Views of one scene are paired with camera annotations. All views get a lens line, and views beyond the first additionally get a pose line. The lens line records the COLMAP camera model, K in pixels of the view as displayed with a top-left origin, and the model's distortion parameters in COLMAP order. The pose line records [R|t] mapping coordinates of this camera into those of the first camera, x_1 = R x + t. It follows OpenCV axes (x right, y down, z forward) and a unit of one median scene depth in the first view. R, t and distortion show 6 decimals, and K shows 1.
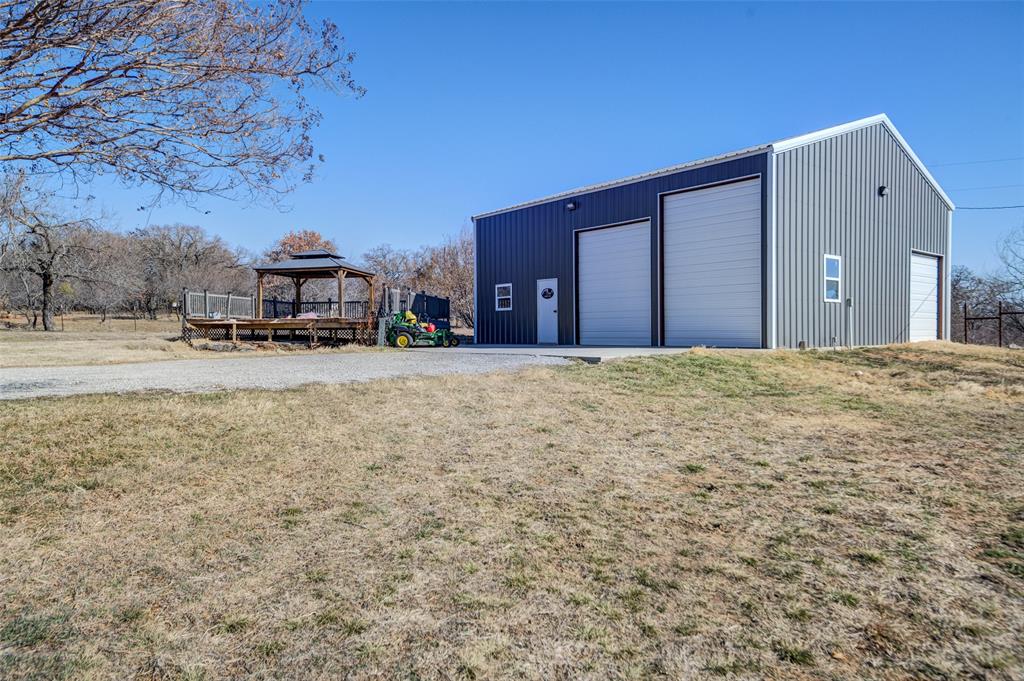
lens RADIAL K [[736.8, 0, 512.0], [0, 736.8, 340.5], [0, 0, 1]] dist [-0.000158, 0.000395]
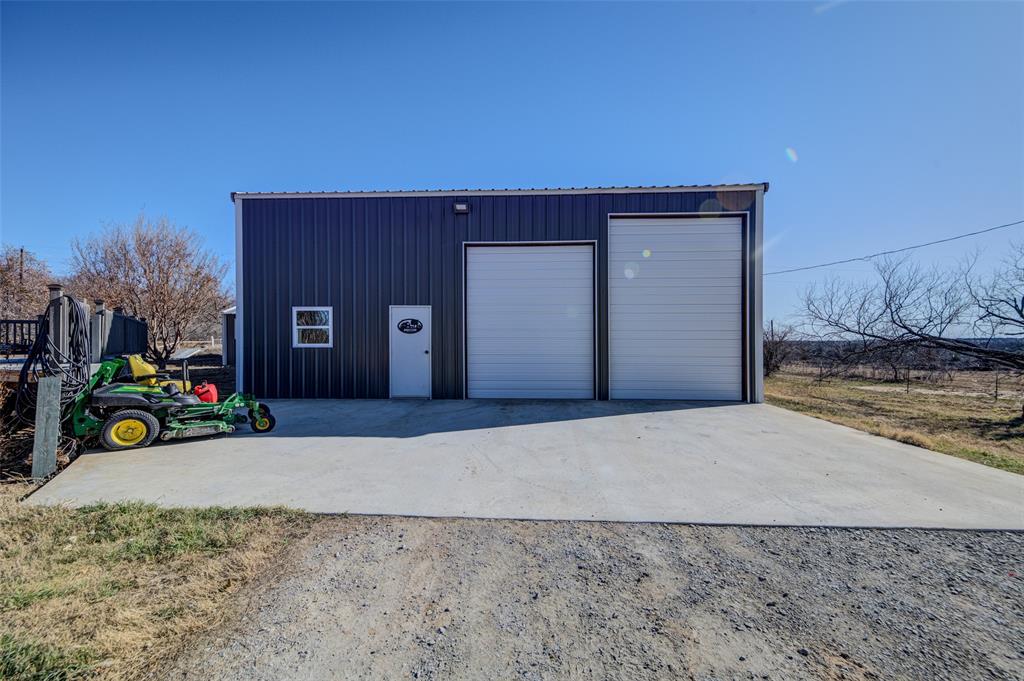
lens RADIAL K [[398.4, 0, 512.0], [0, 398.4, 340.5], [0, 0, 1]] dist [0.011352, 0.000073]
pose [[0.640078, 0.006218, 0.768285, -0.183909], [0.003092, 0.999938, -0.010669, -0.046599], [-0.768304, 0.009204, 0.640019, 0.694893]]
